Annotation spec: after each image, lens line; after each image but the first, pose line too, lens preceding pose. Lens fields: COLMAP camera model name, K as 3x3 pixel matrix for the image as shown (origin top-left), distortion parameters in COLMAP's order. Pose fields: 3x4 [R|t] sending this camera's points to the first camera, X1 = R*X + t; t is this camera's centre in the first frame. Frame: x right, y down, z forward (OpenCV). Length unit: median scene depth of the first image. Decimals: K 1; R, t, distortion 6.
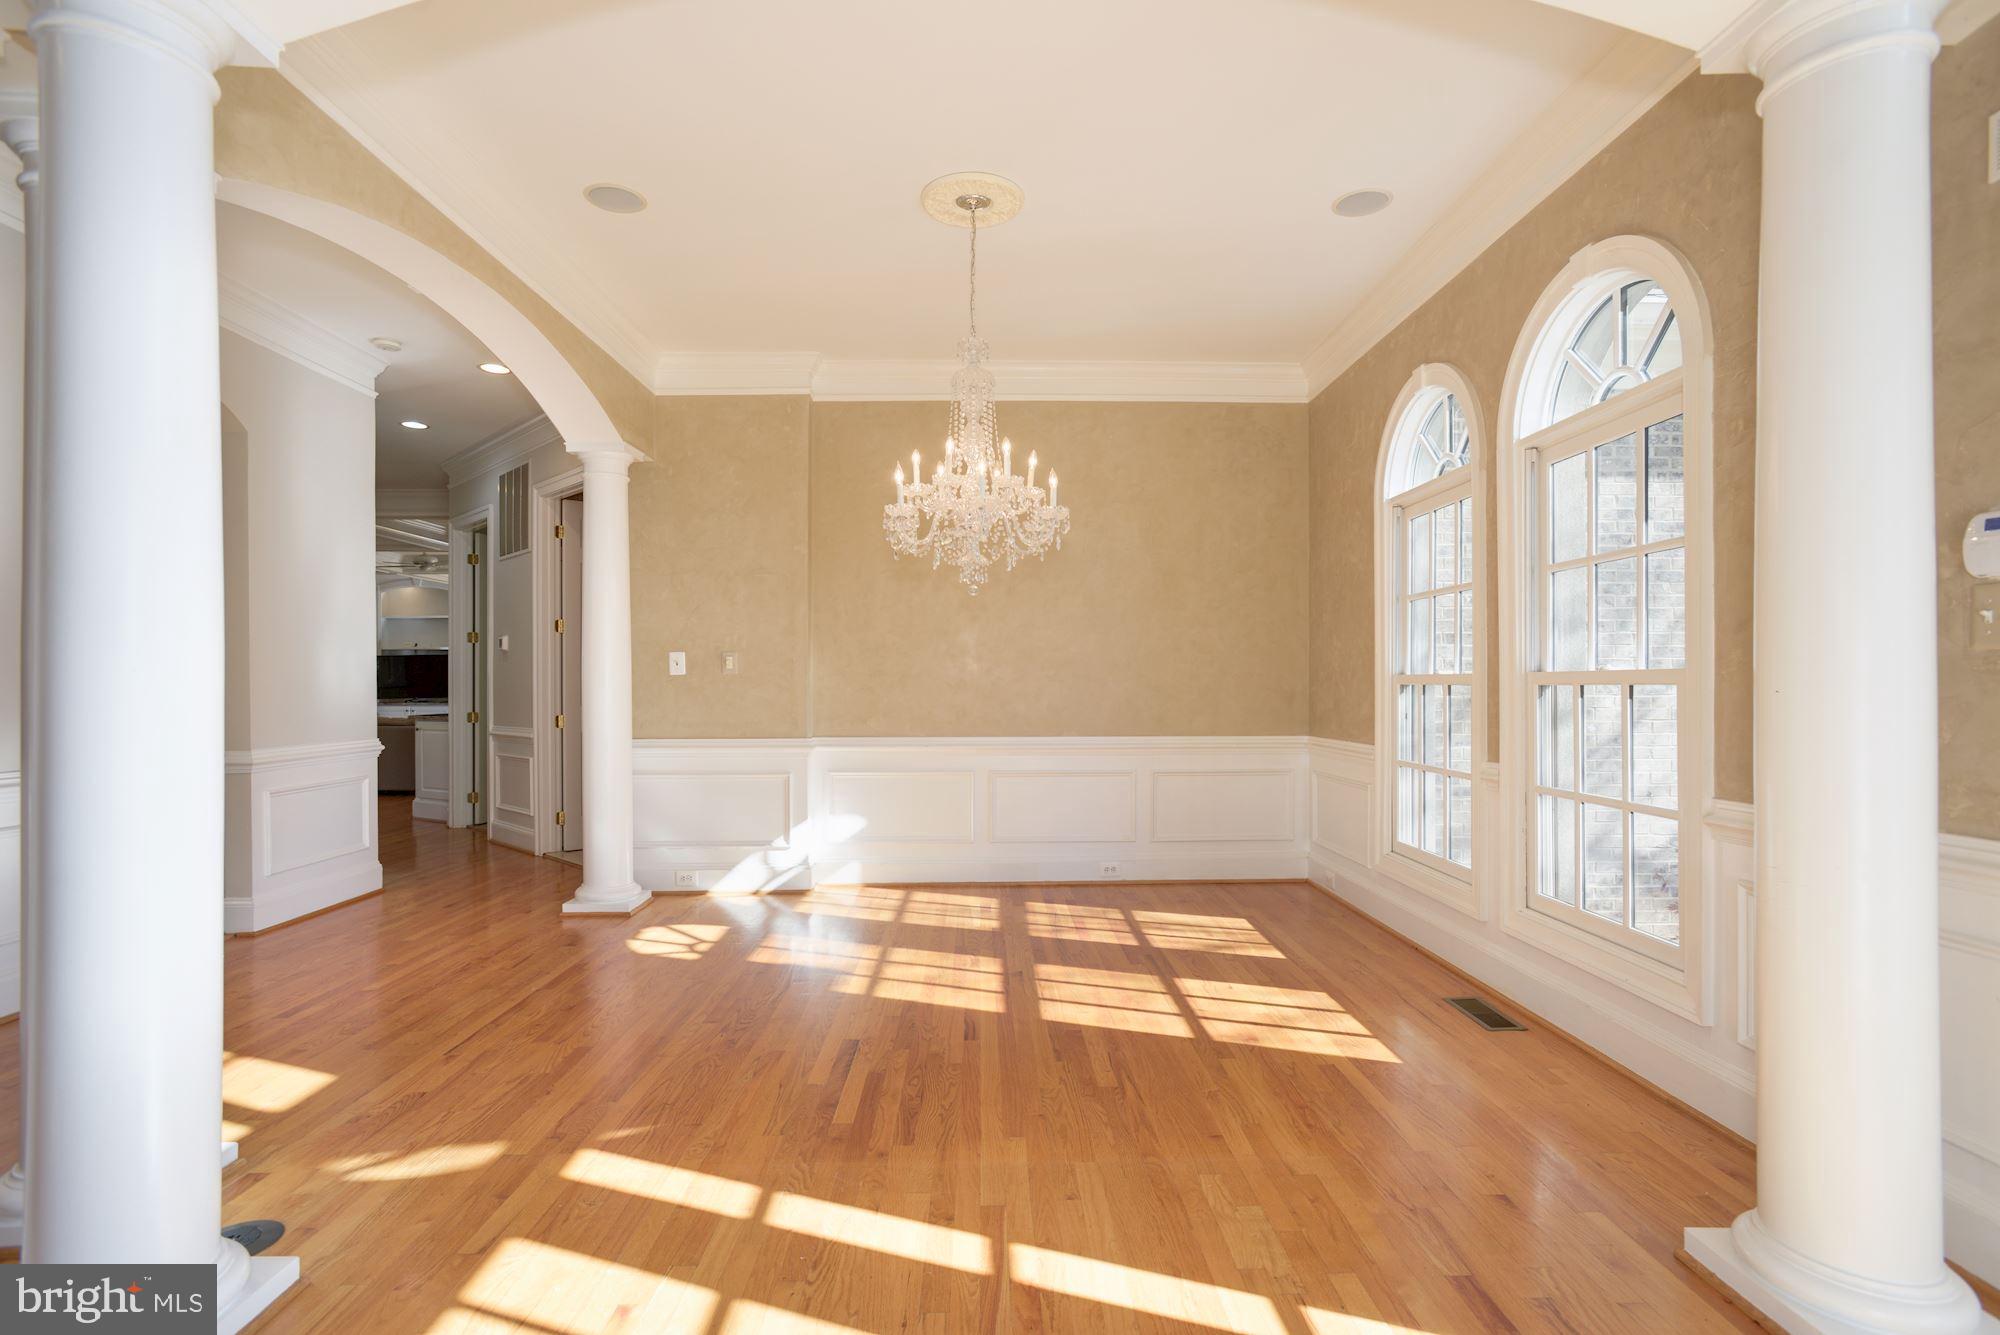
lens RADIAL K [[963.5, 0, 1003.9], [0, 963.5, 688.8], [0, 0, 1]] dist [-0.048400, 0.047427]
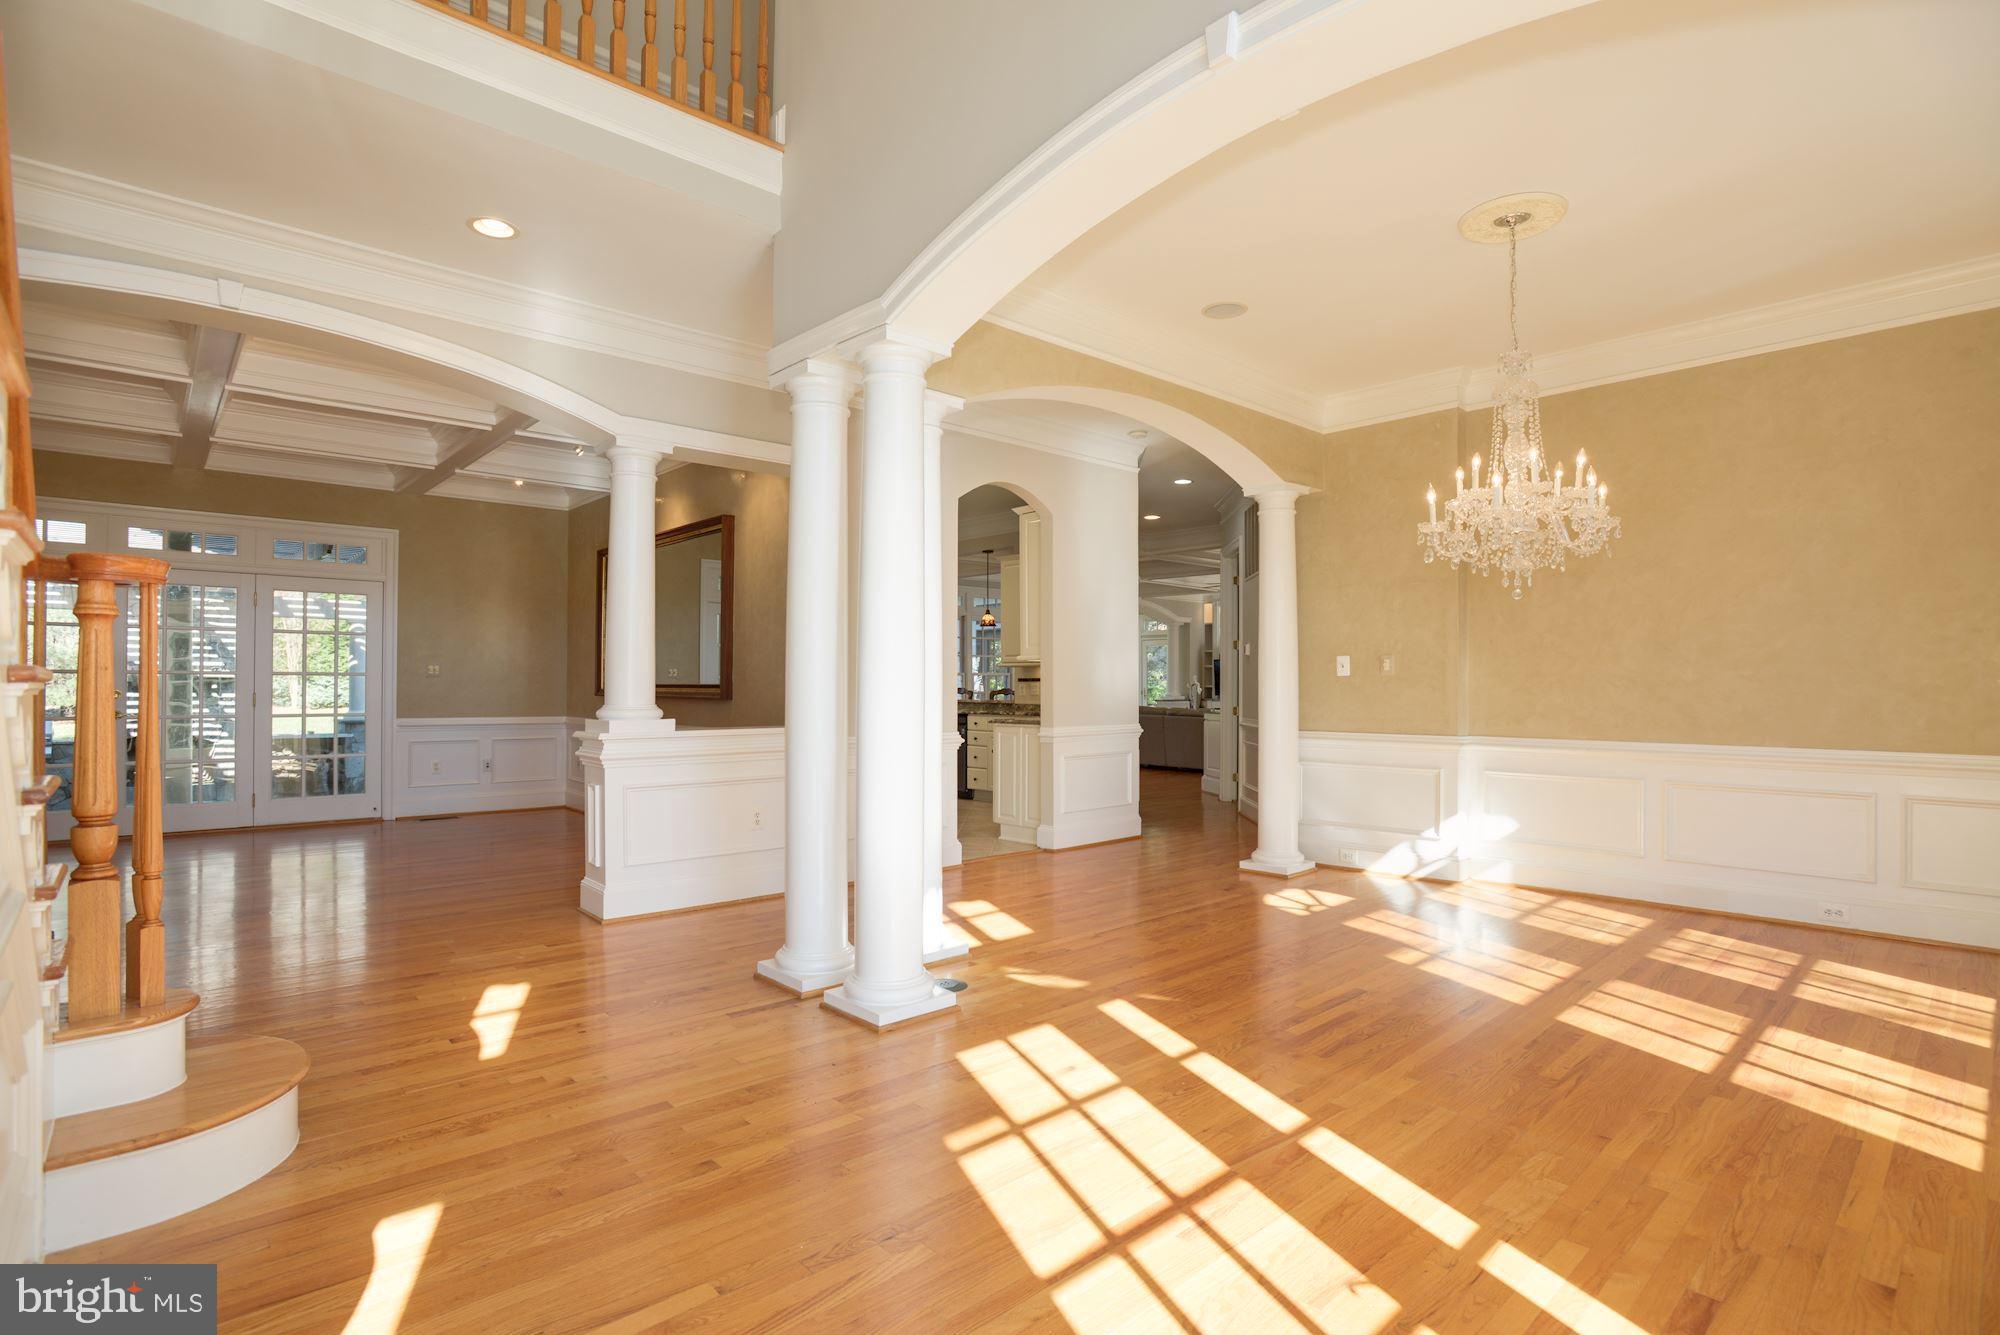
lens RADIAL K [[982.1, 0, 1004.3], [0, 982.1, 676.8], [0, 0, 1]] dist [-0.056077, 0.023071]
pose [[0.662467, -0.002616, -0.749087, 0.334612], [-0.005453, 0.999951, -0.008314, -0.002253], [0.749072, 0.009592, 0.662420, -0.085342]]
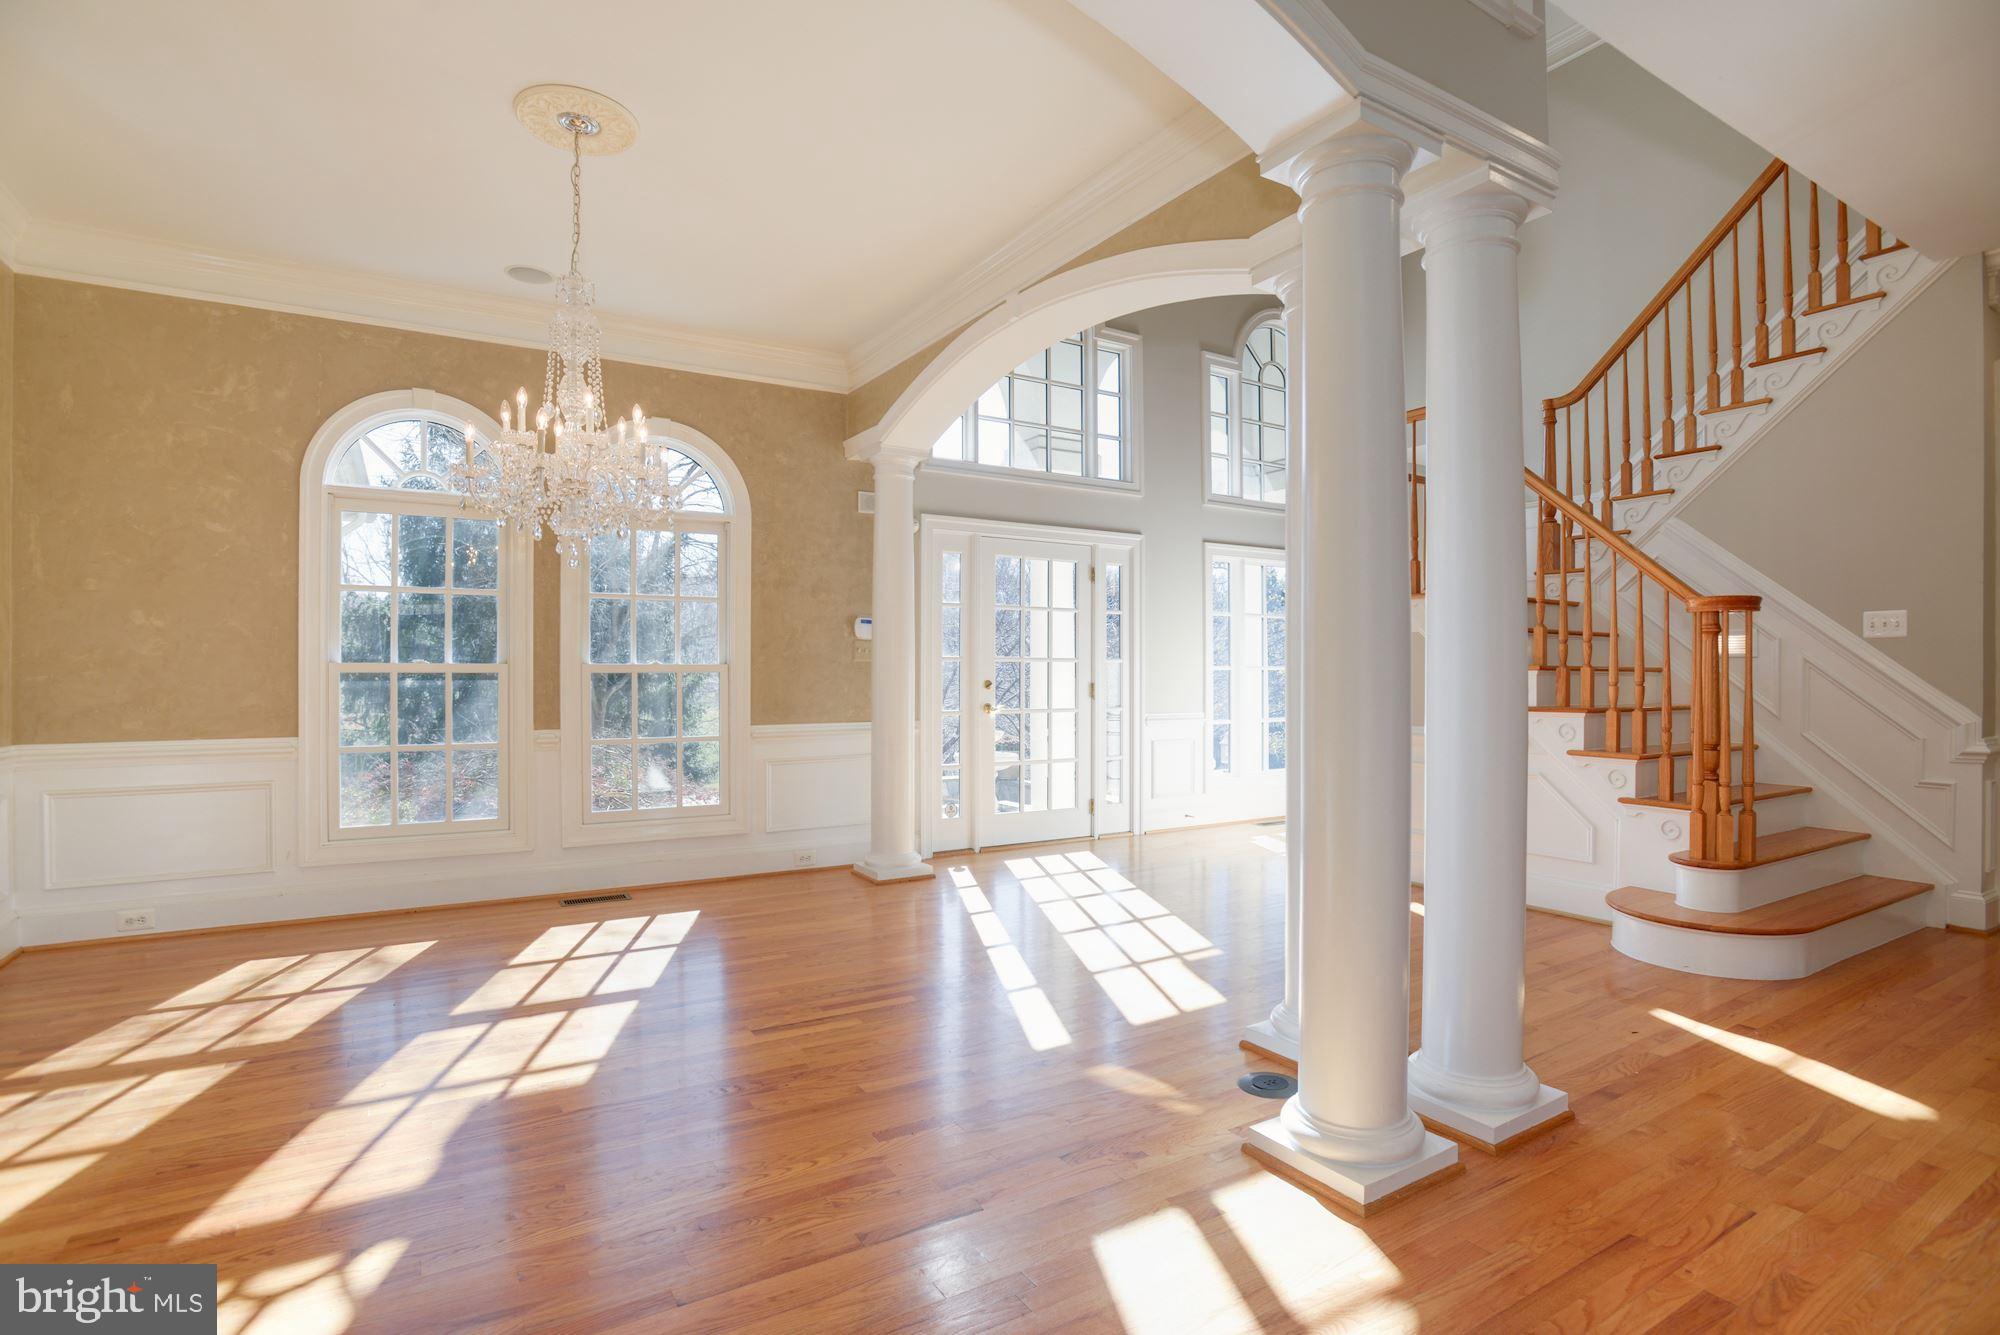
lens RADIAL K [[963.5, 0, 1003.9], [0, 963.5, 688.8], [0, 0, 1]] dist [-0.048400, 0.047427]
pose [[-0.491838, -0.012970, 0.870590, -0.869399], [0.003226, 0.999855, 0.016719, -0.002720], [-0.870681, 0.011031, -0.491725, 0.952684]]
